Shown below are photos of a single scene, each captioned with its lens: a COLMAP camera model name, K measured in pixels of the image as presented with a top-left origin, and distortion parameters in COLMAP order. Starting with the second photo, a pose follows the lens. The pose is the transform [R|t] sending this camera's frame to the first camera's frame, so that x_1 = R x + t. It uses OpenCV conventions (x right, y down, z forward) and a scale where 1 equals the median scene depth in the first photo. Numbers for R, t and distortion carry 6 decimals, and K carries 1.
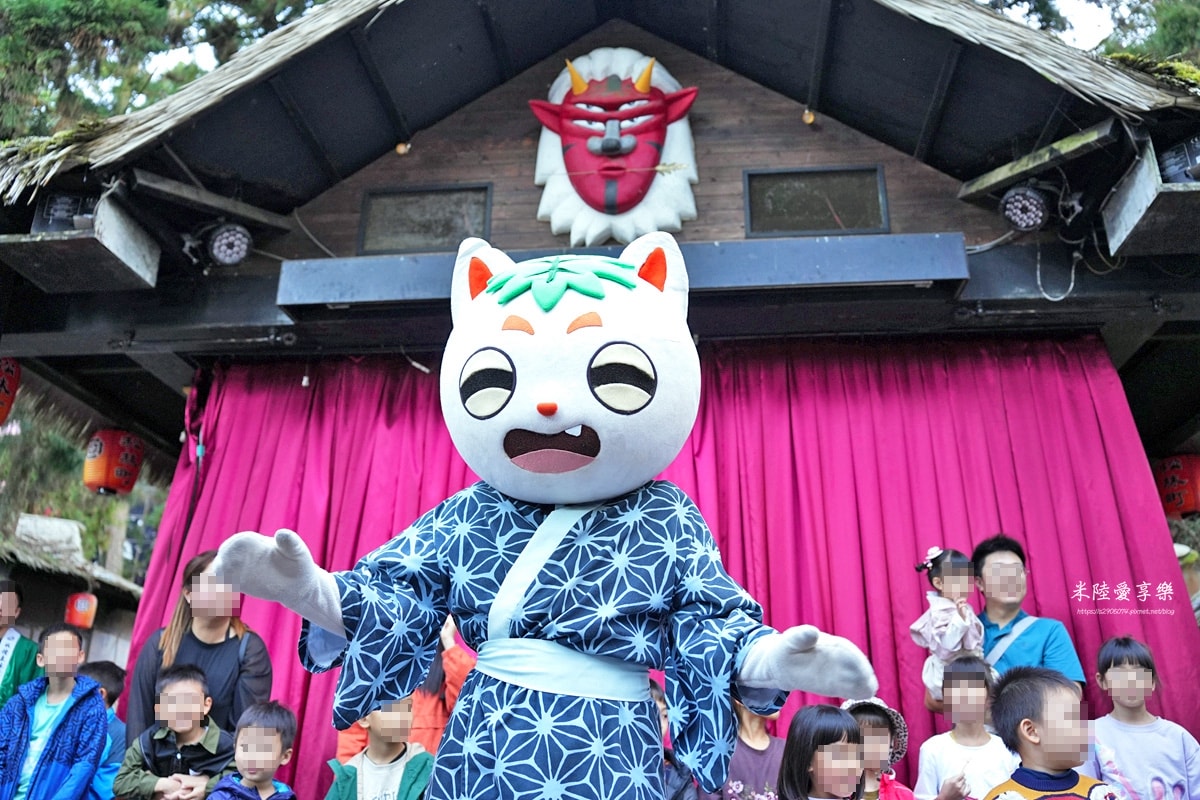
lens RADIAL K [[957.3, 0, 596.1], [0, 957.3, 400.0], [0, 0, 1]] dist [-0.077083, 0.004759]
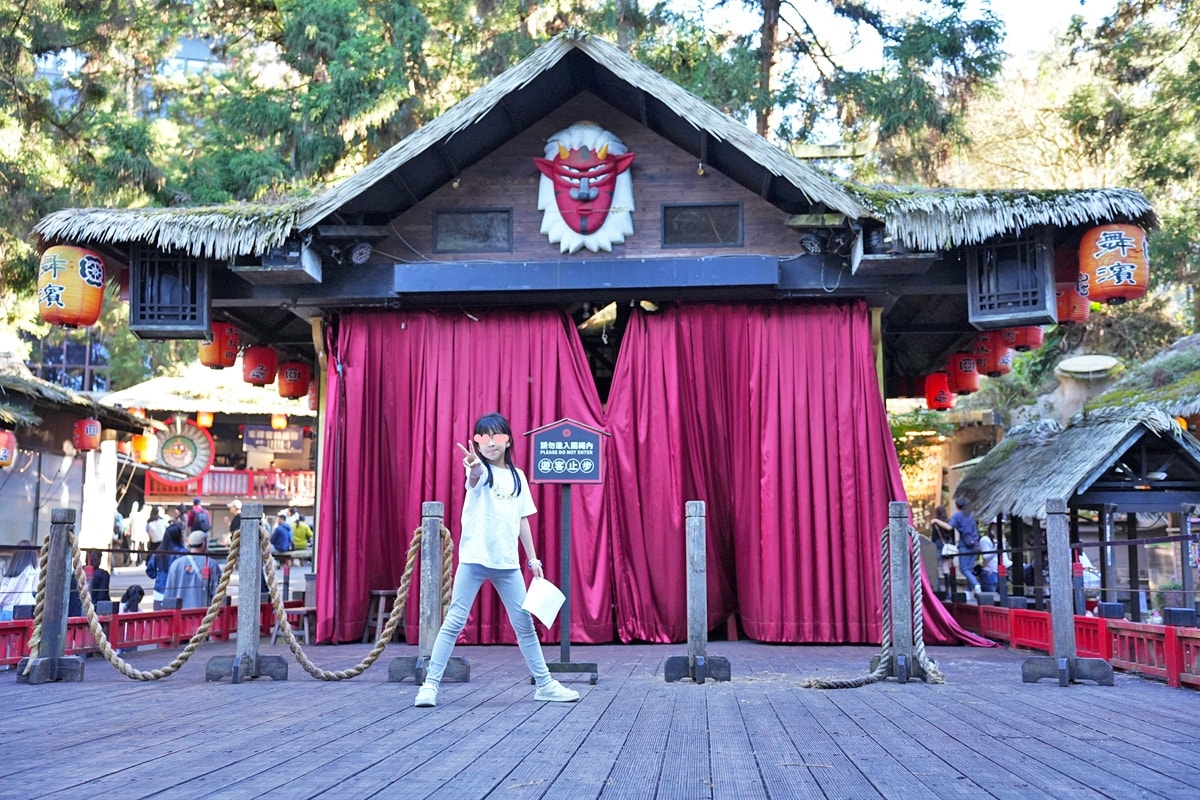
lens RADIAL K [[1278.6, 0, 601.3], [0, 1278.6, 399.2], [0, 0, 1]] dist [0.006983, 0.000000]
pose [[0.999152, -0.014423, 0.038565, -0.046254], [0.005292, 0.973857, 0.227102, -0.426878], [-0.040833, -0.226706, 0.973107, -1.314361]]
